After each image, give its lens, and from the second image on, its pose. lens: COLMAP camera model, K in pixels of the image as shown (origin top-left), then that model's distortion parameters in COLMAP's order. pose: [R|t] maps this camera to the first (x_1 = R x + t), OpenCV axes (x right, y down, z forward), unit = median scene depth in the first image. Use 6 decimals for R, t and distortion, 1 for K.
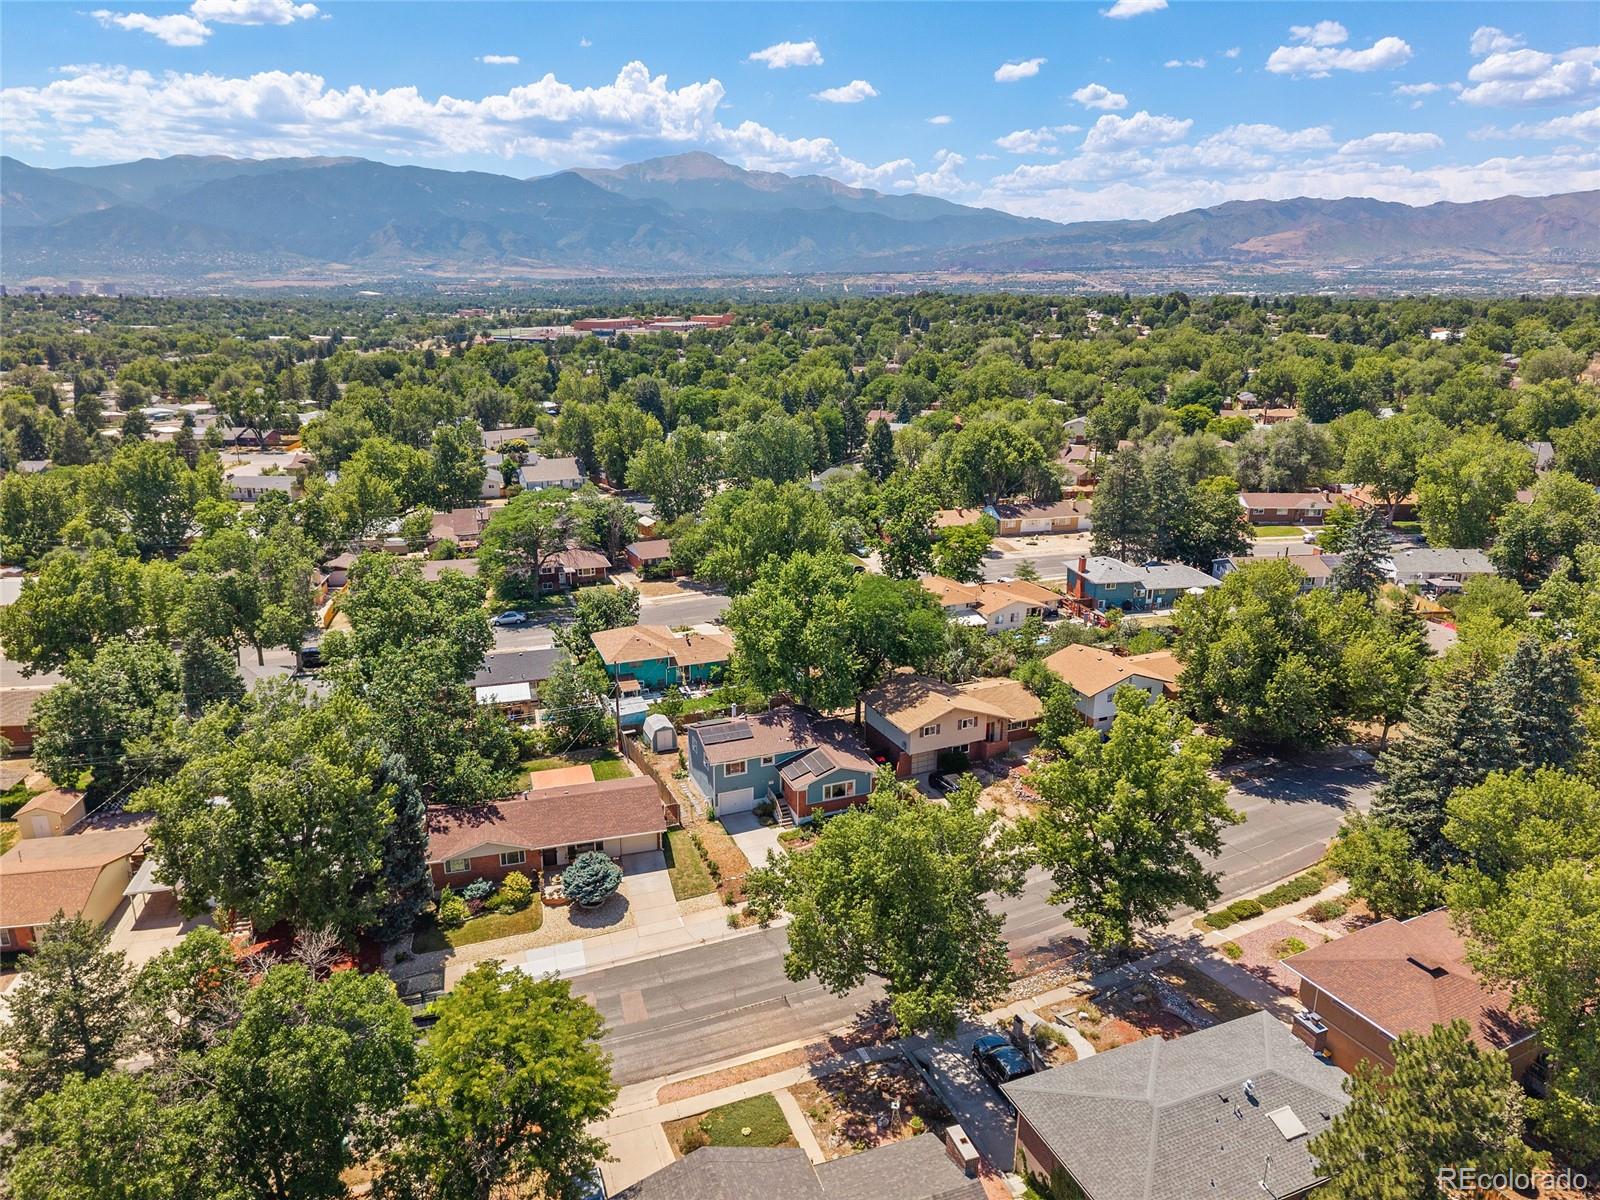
lens RADIAL K [[1085.1, 0, 796.0], [0, 1085.1, 605.8], [0, 0, 1]] dist [0.011245, -0.025953]
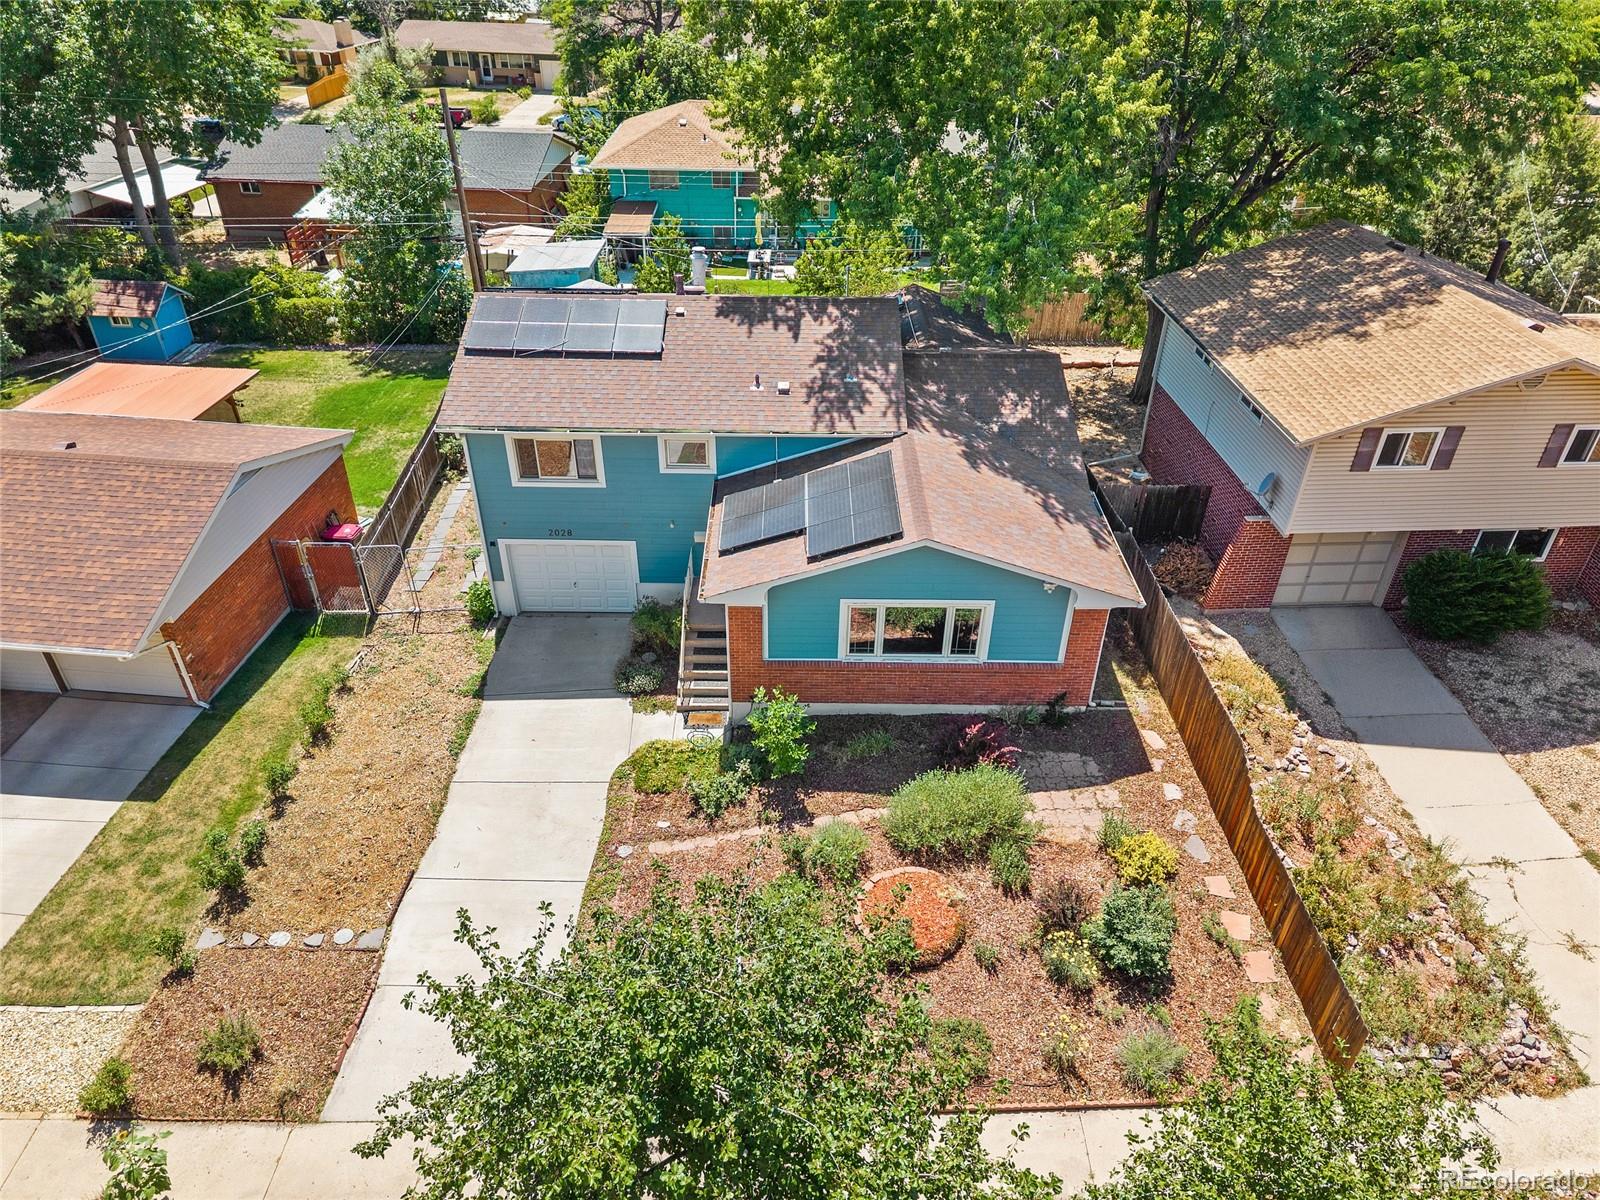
lens RADIAL K [[1085.1, 0, 796.2], [0, 1085.1, 598.5], [0, 0, 1]] dist [0.011245, -0.025953]
pose [[0.927874, 0.214446, -0.305064, 0.080300], [-0.114718, 0.942578, 0.313666, 0.087438], [0.354810, -0.256046, 0.899194, 0.736688]]
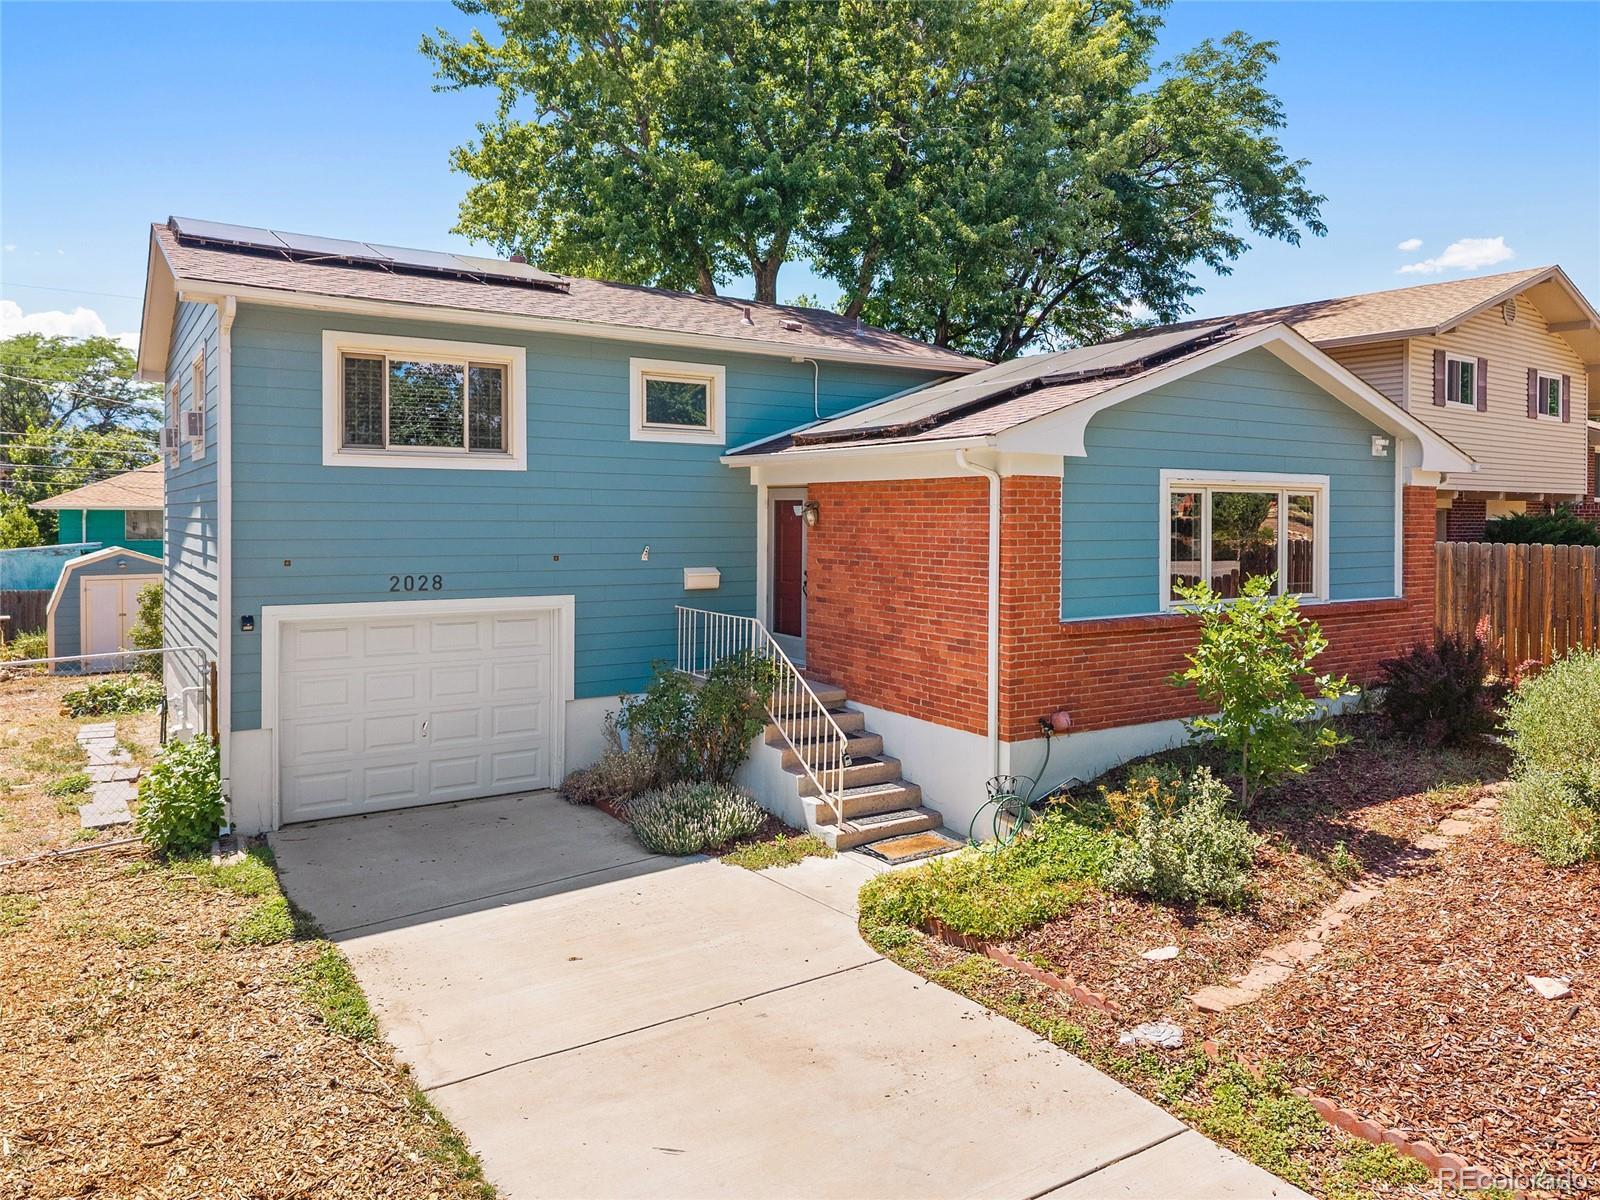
lens RADIAL K [[1085.1, 0, 794.8], [0, 1085.1, 534.8], [0, 0, 1]] dist [0.011245, -0.025953]
pose [[0.981671, -0.003087, 0.190559, -0.036130], [0.055399, 0.961317, -0.269816, 0.188733], [-0.182355, 0.275428, 0.943868, 0.833475]]
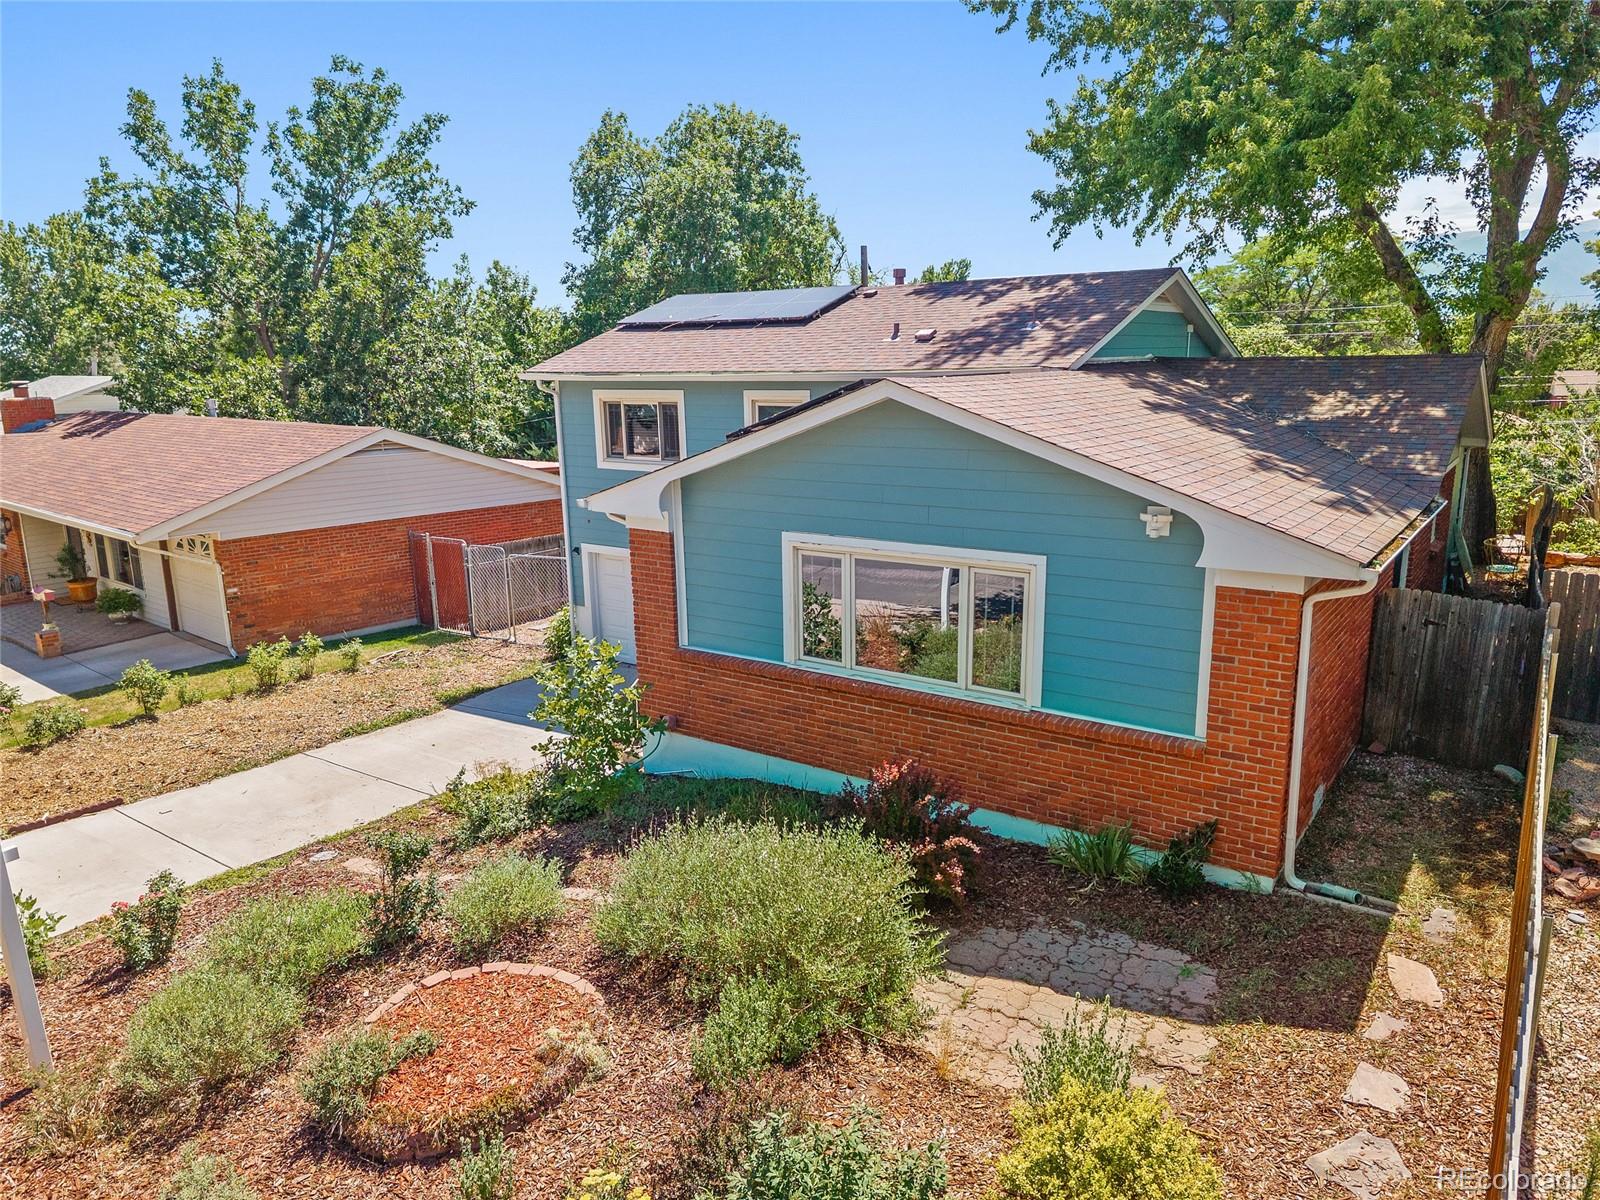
lens RADIAL K [[1085.1, 0, 801.7], [0, 1085.1, 608.5], [0, 0, 1]] dist [0.011245, -0.025953]
pose [[0.544538, 0.173032, -0.820694, 0.122868], [-0.228493, 0.972083, 0.053343, 0.154977], [0.807013, 0.158475, 0.568873, 0.867793]]
